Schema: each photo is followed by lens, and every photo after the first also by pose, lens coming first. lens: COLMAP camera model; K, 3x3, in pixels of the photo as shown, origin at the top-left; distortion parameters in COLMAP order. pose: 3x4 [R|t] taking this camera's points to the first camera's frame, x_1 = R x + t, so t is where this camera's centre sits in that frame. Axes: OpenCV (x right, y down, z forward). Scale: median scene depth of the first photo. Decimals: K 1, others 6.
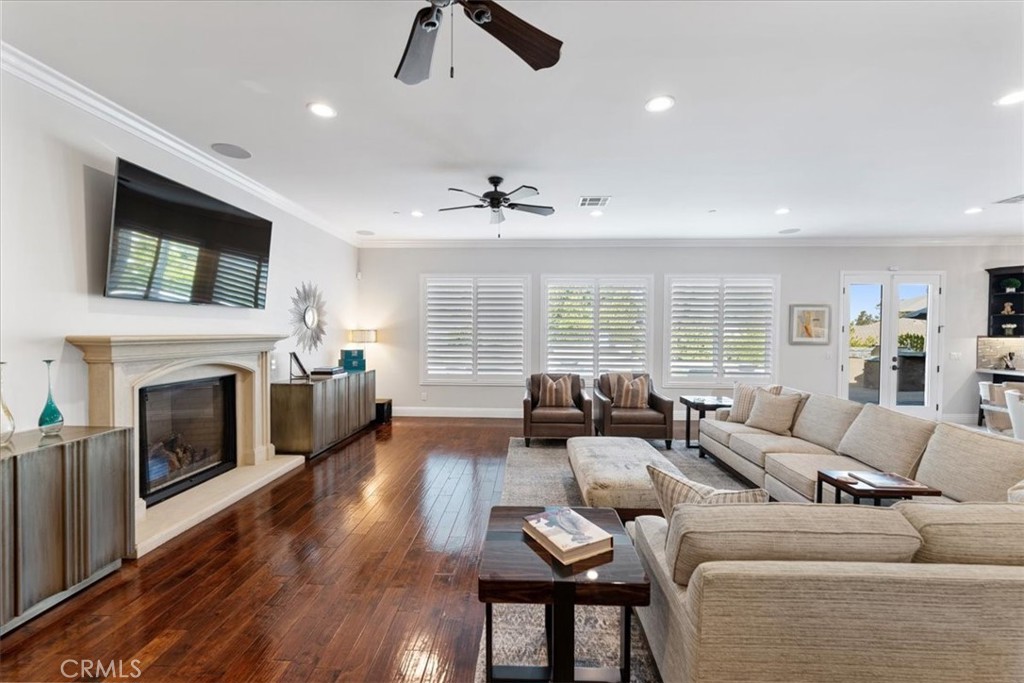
lens RADIAL K [[417.4, 0, 515.3], [0, 417.4, 335.3], [0, 0, 1]] dist [-0.002934, 0.000164]
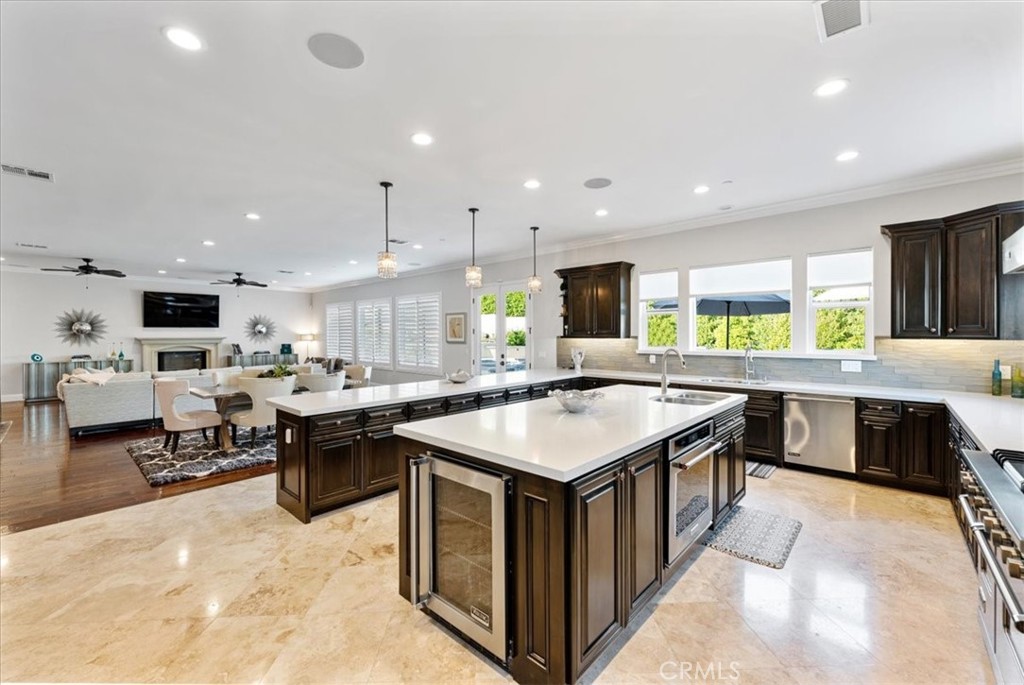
lens RADIAL K [[417.4, 0, 515.3], [0, 417.4, 336.3], [0, 0, 1]] dist [-0.002934, 0.000164]
pose [[0.761291, -0.002939, -0.648404, 3.062695], [0.003231, 0.999995, -0.000739, 0.002668], [0.648402, -0.001532, 0.761296, 0.224144]]
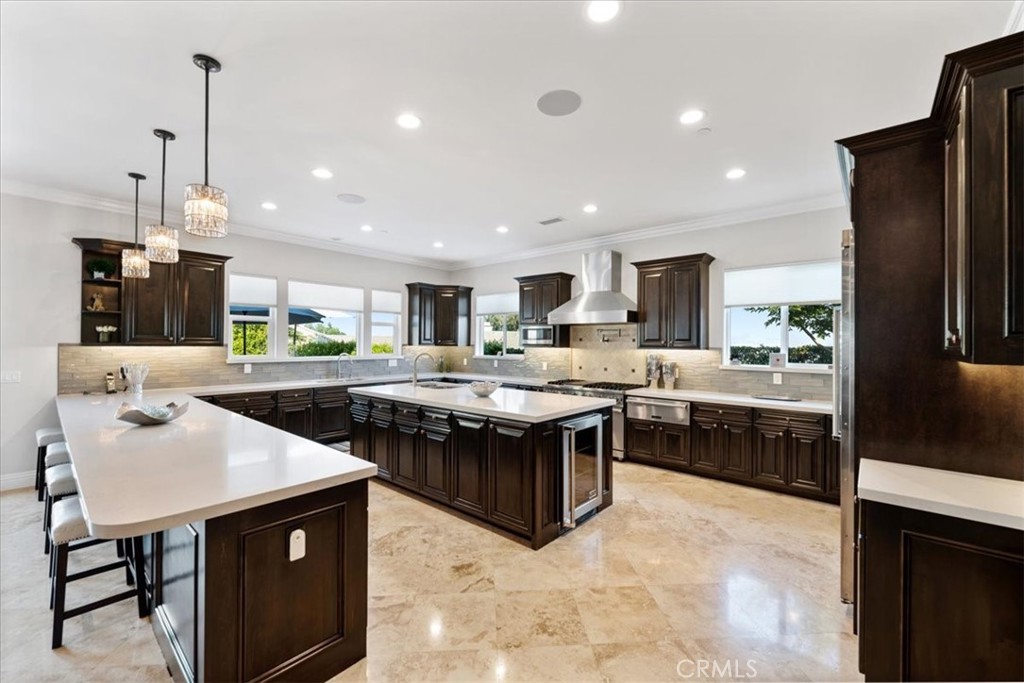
lens RADIAL K [[410.3, 0, 511.9], [0, 410.3, 337.5], [0, 0, 1]] dist [-0.002907, -0.000038]
pose [[0.635227, 0.011681, 0.772237, 1.058801], [-0.000781, 0.999895, -0.014482, 0.000842], [-0.772325, 0.008596, 0.635169, 0.067980]]
